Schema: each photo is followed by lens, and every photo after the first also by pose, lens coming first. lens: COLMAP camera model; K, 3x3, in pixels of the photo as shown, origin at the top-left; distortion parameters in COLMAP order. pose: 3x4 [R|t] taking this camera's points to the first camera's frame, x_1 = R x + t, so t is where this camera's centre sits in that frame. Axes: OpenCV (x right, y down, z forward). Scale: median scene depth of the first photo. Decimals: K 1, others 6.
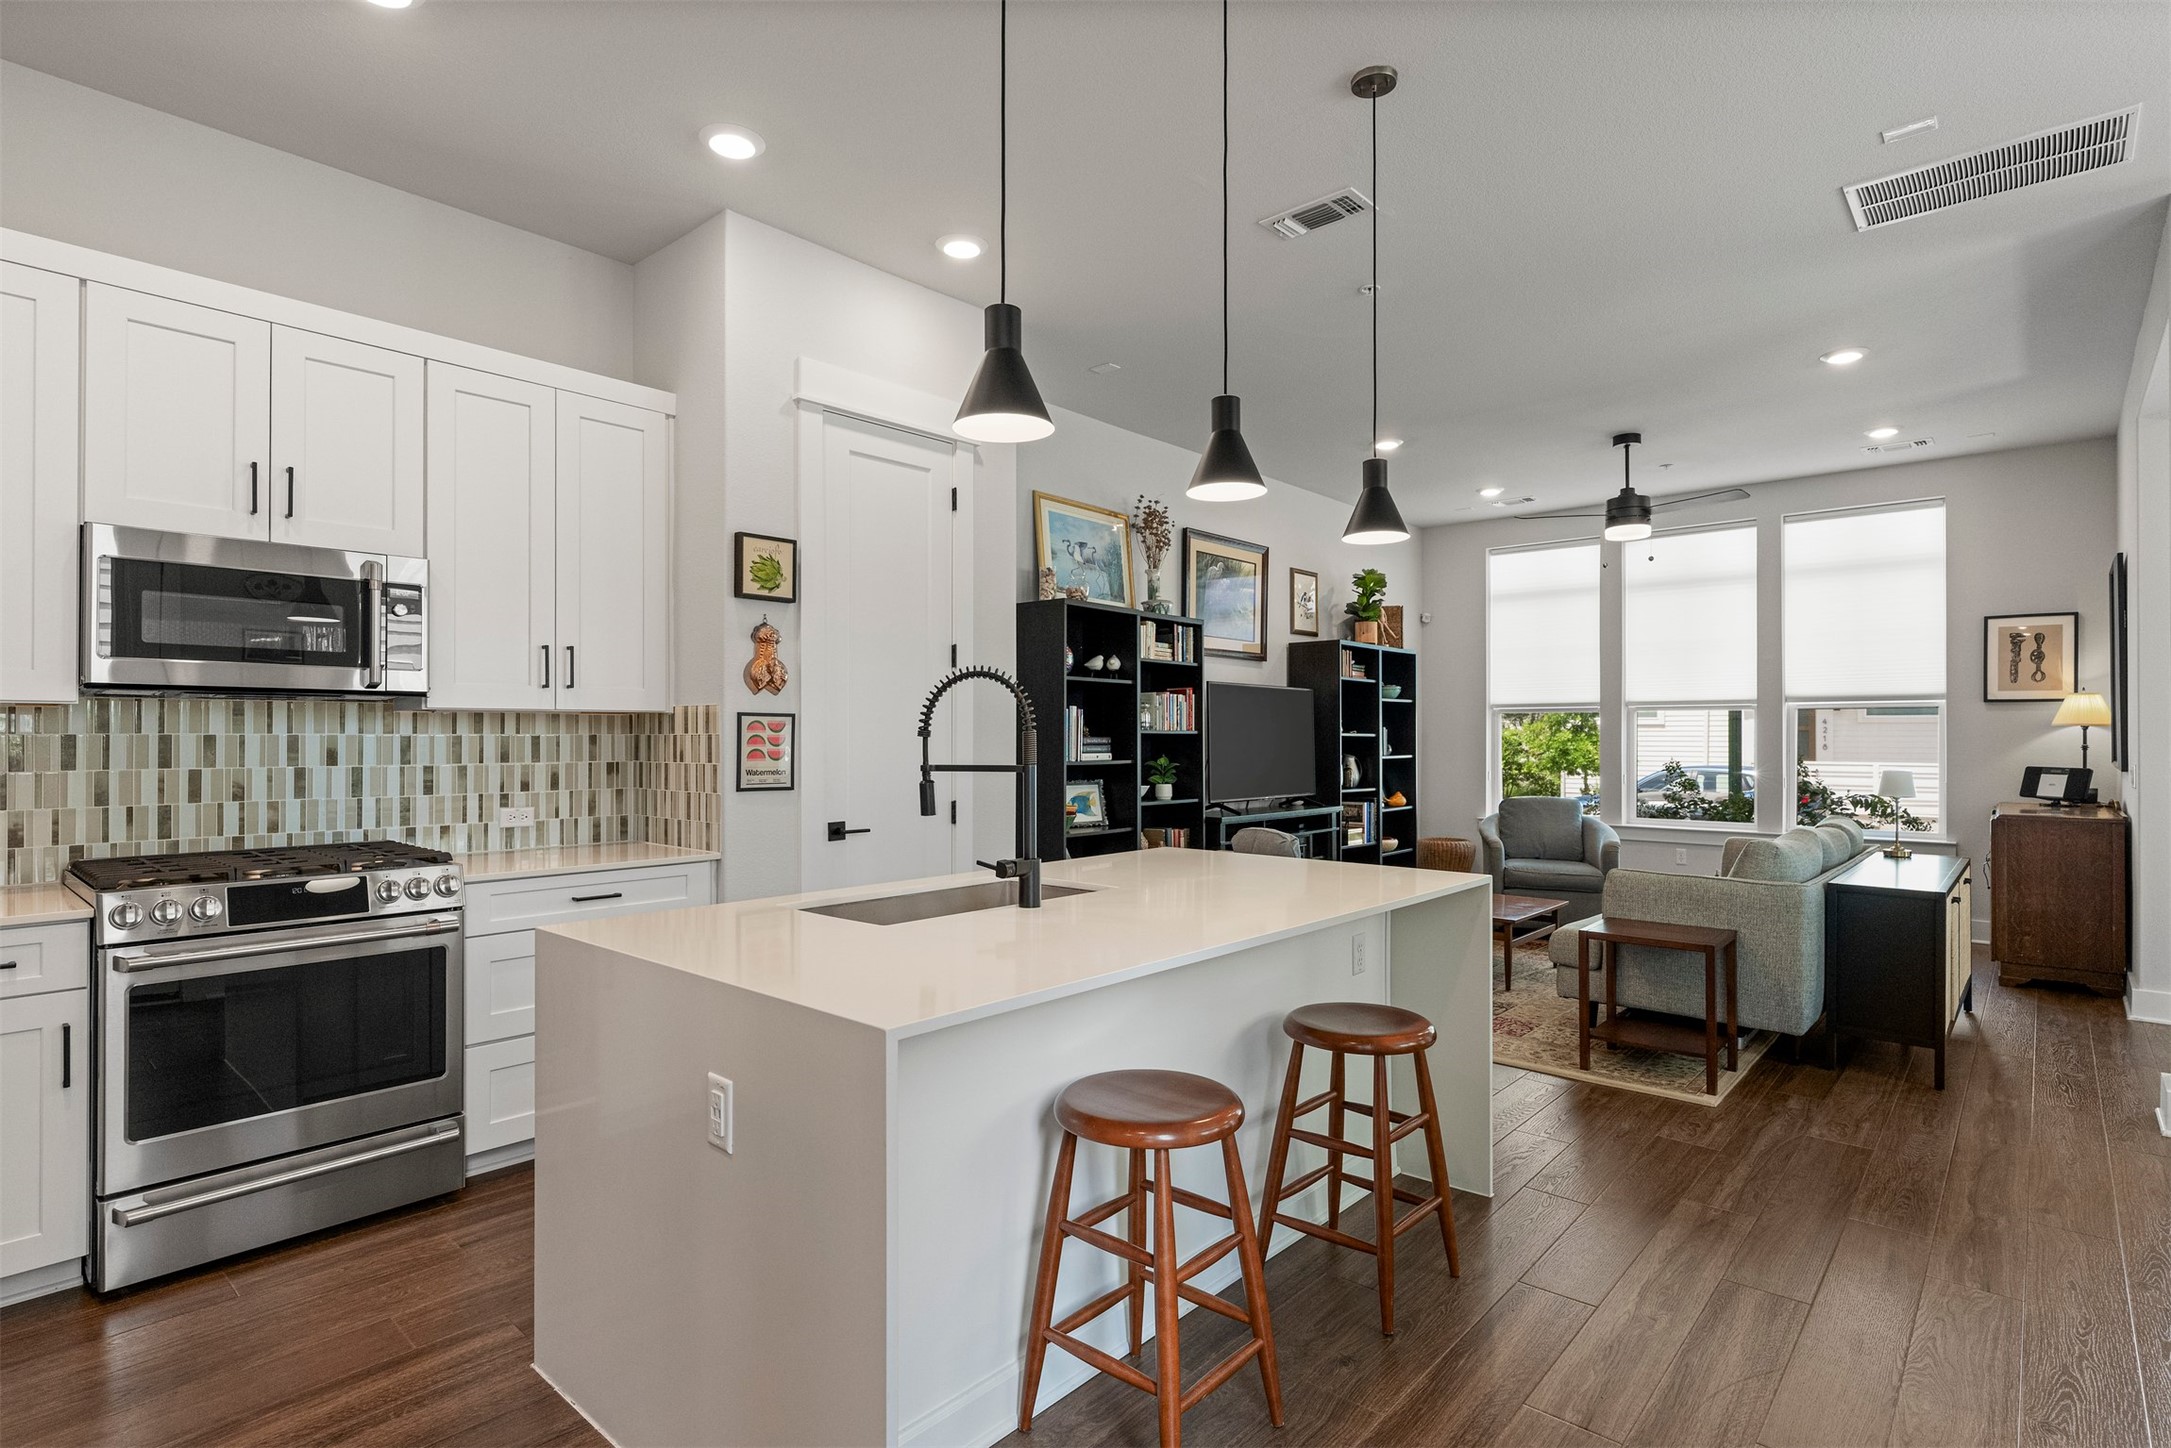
lens RADIAL K [[1095.6, 0, 1083.7], [0, 1095.6, 736.5], [0, 0, 1]] dist [-0.005529, -0.000836]
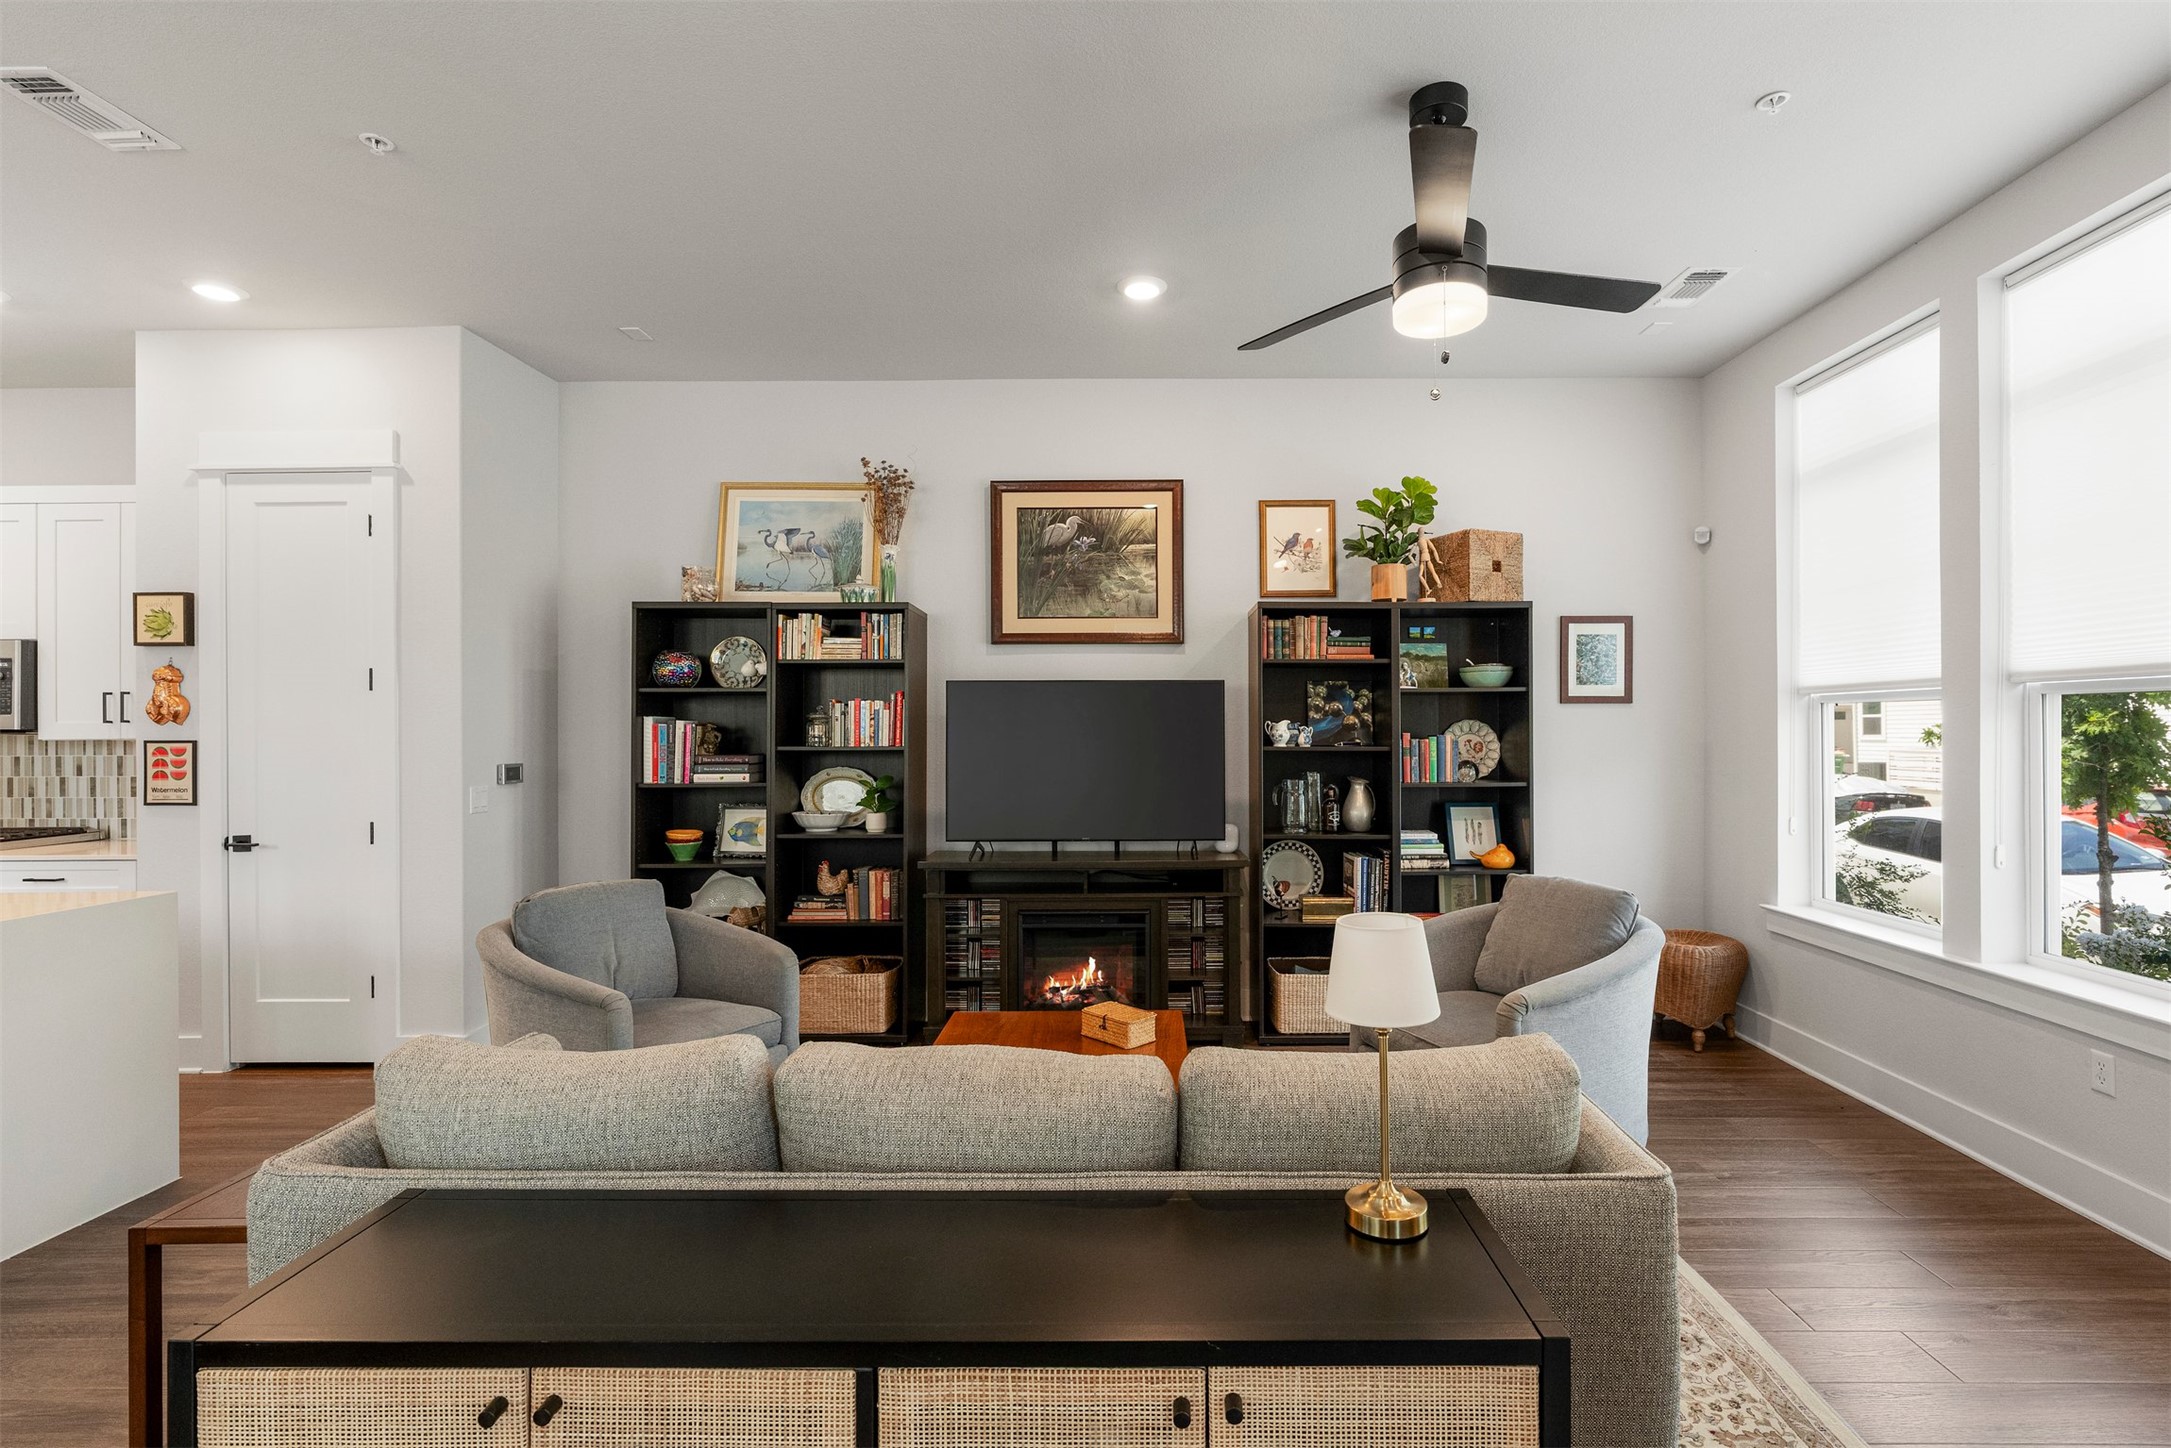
lens RADIAL K [[1007.1, 0, 1096.0], [0, 1007.1, 718.4], [0, 0, 1]] dist [-0.004106, 0.000398]
pose [[0.657491, -0.012464, -0.753359, 0.718536], [0.006440, 0.999920, -0.010923, -0.016193], [0.753434, 0.002331, 0.657519, 0.625842]]
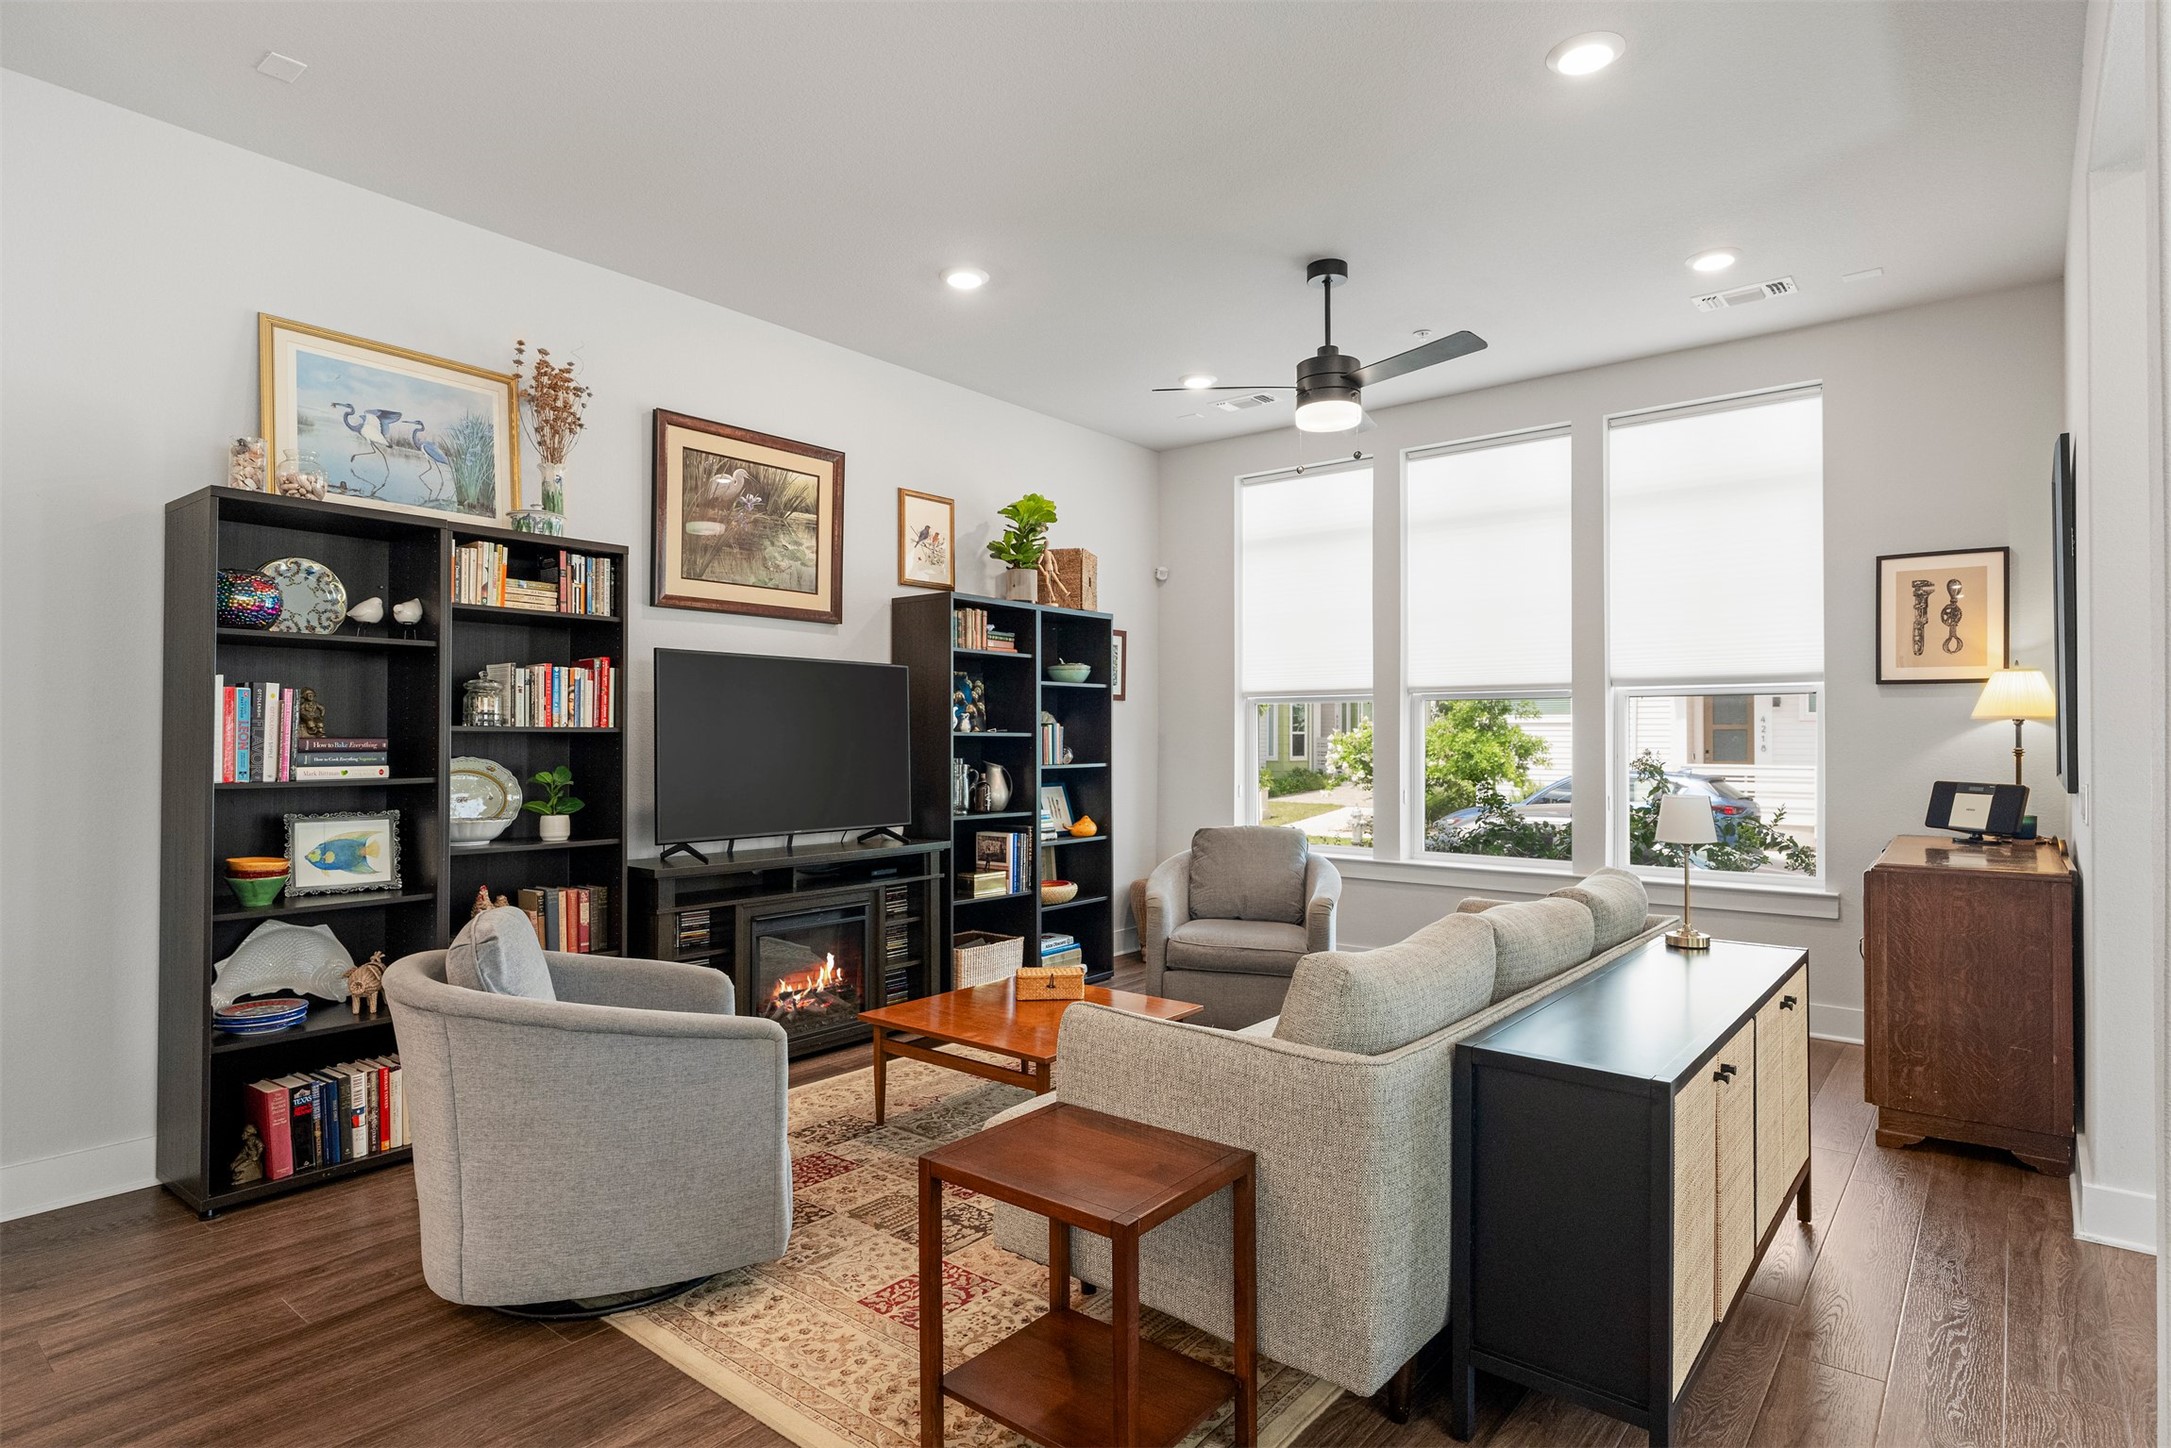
lens RADIAL K [[1157.8, 0, 1091.6], [0, 1157.8, 735.7], [0, 0, 1]] dist [-0.011175, 0.001795]
pose [[0.998941, -0.000913, 0.045995, 0.334821], [0.000958, 0.999999, -0.000954, 0.000125], [-0.045994, 0.000997, 0.998941, 0.339647]]
